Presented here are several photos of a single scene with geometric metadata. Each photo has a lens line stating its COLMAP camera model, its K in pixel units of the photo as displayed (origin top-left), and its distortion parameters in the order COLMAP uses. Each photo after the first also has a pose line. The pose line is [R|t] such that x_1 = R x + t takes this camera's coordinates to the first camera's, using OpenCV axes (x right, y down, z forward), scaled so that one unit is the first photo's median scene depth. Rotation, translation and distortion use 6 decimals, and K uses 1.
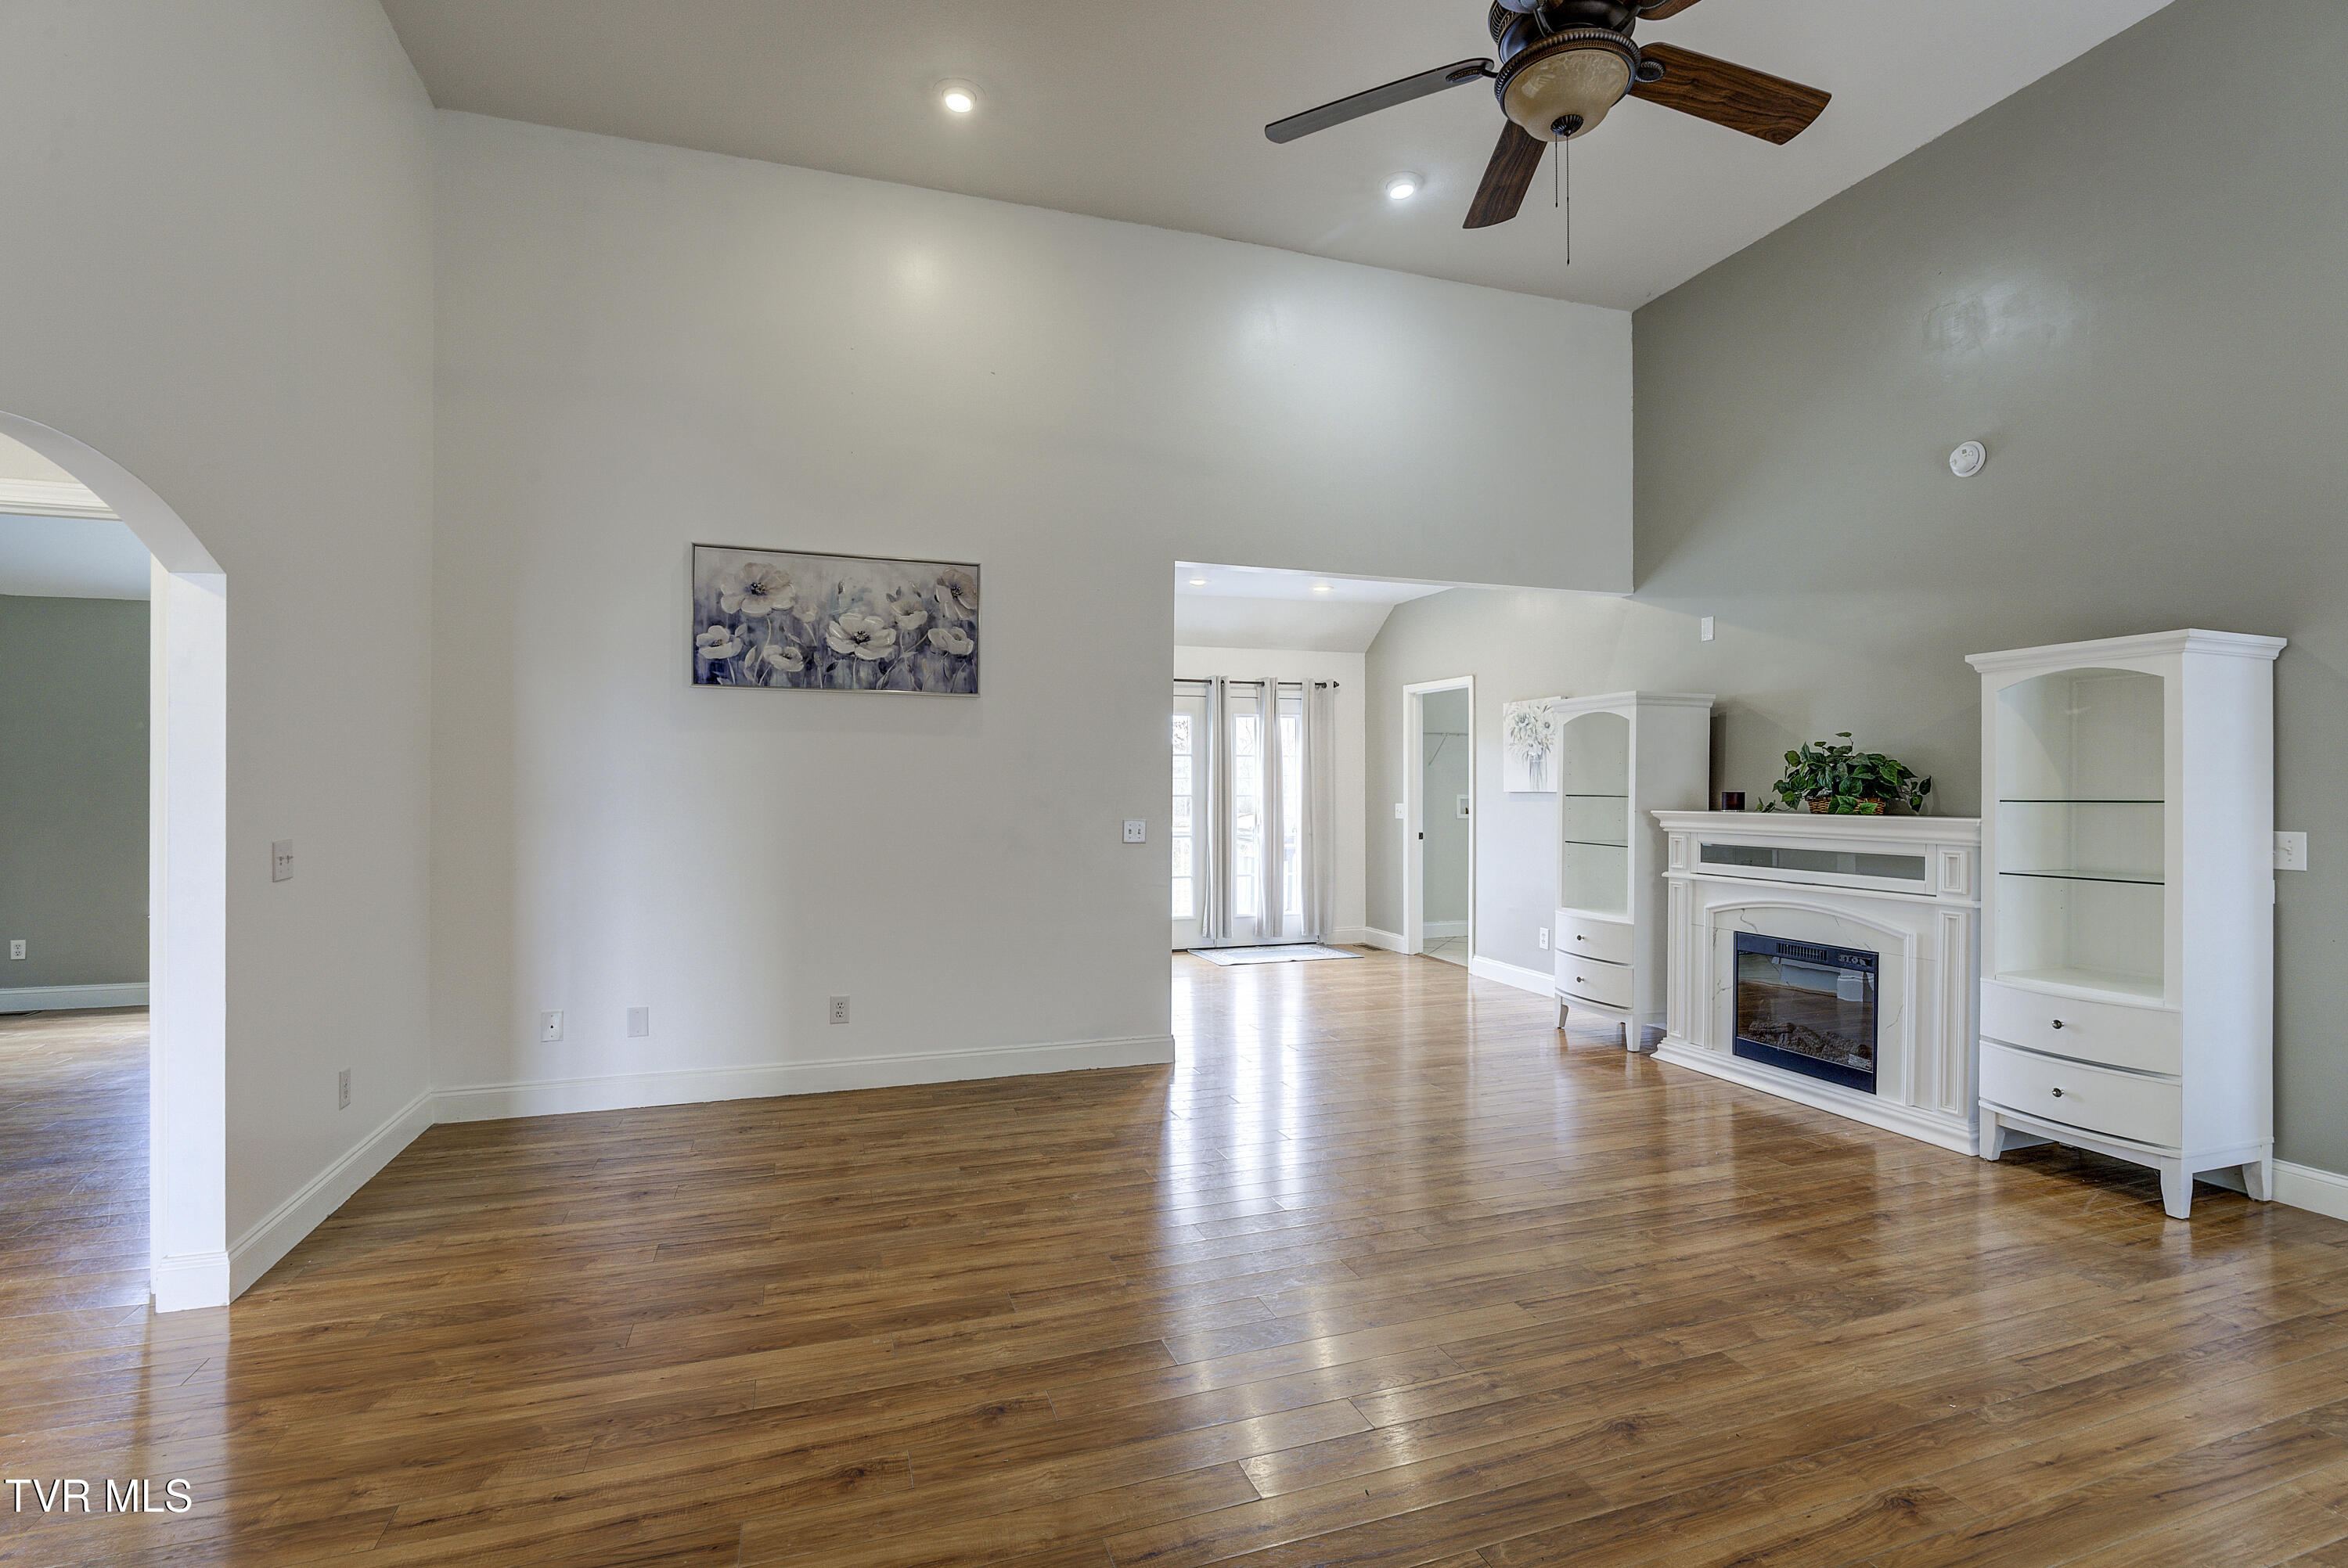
lens RADIAL K [[1066.4, 0, 1179.9], [0, 1066.4, 787.1], [0, 0, 1]] dist [0.000019, 0.000135]
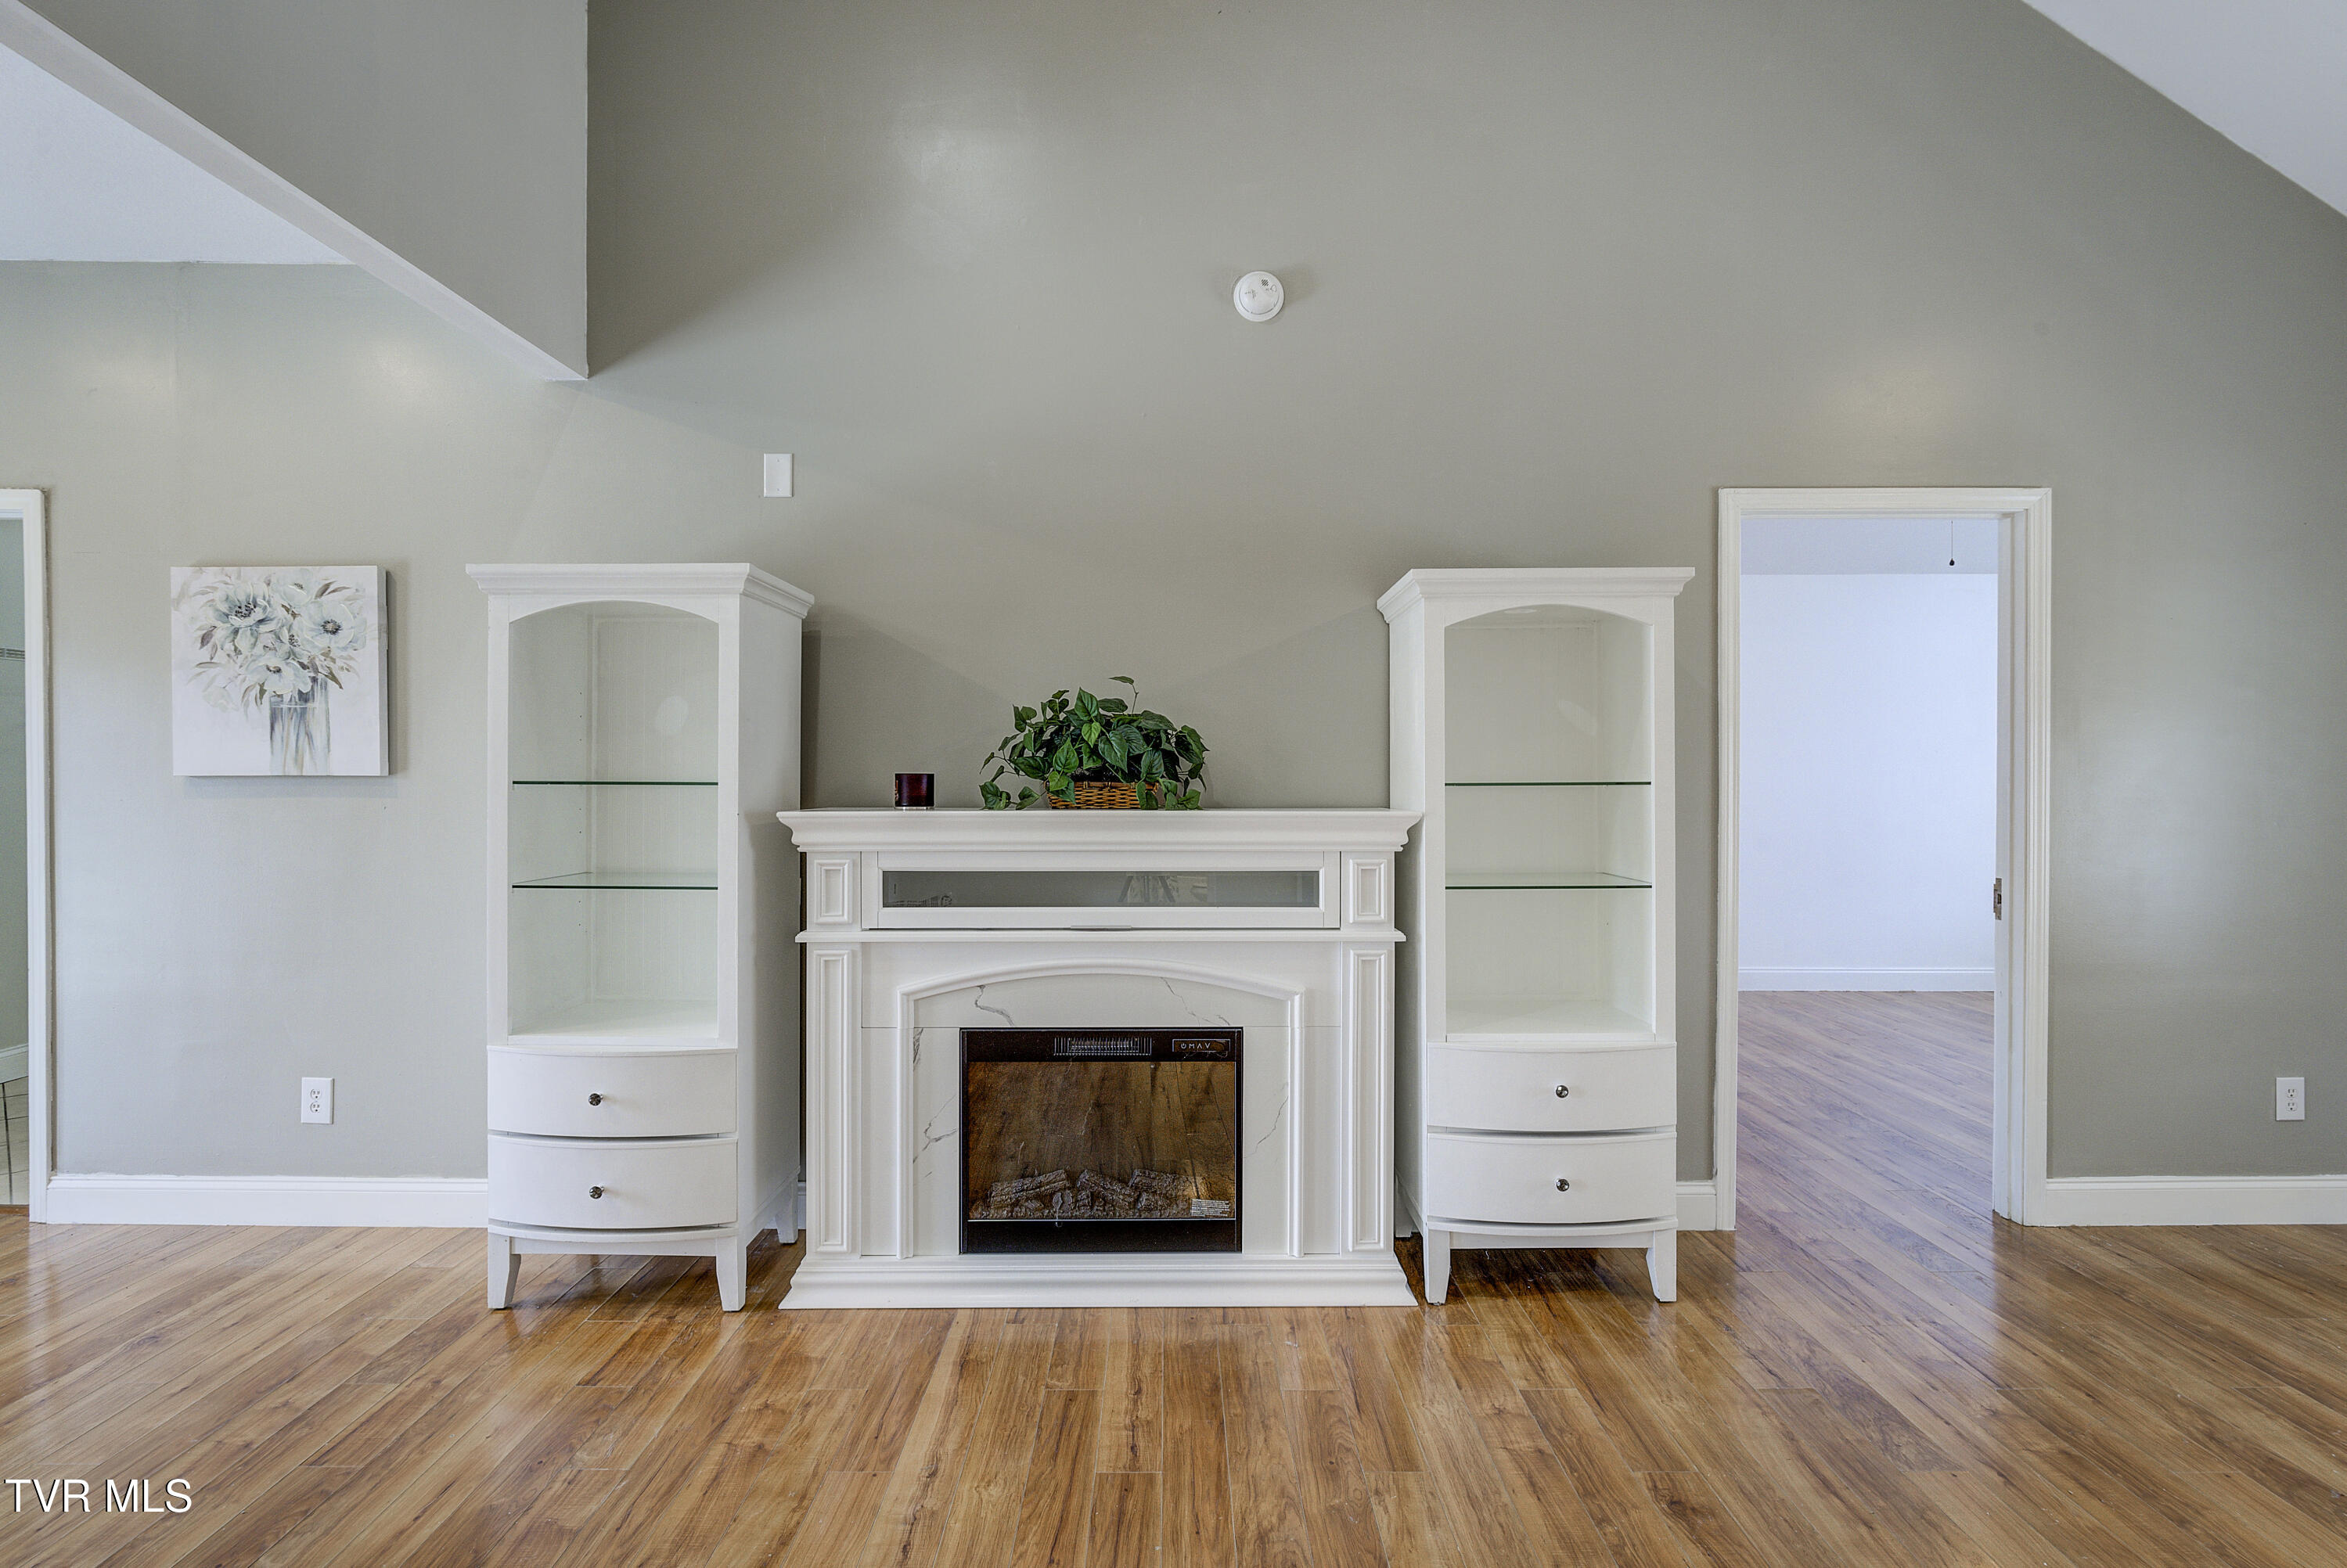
lens RADIAL K [[1229.6, 0, 1172.0], [0, 1229.6, 785.7], [0, 0, 1]] dist [-0.004077, 0.000349]
pose [[0.333790, -0.012770, 0.942561, -0.036111], [-0.000755, 0.999904, 0.013814, 0.001960], [-0.942647, -0.005322, 0.333748, 0.669387]]
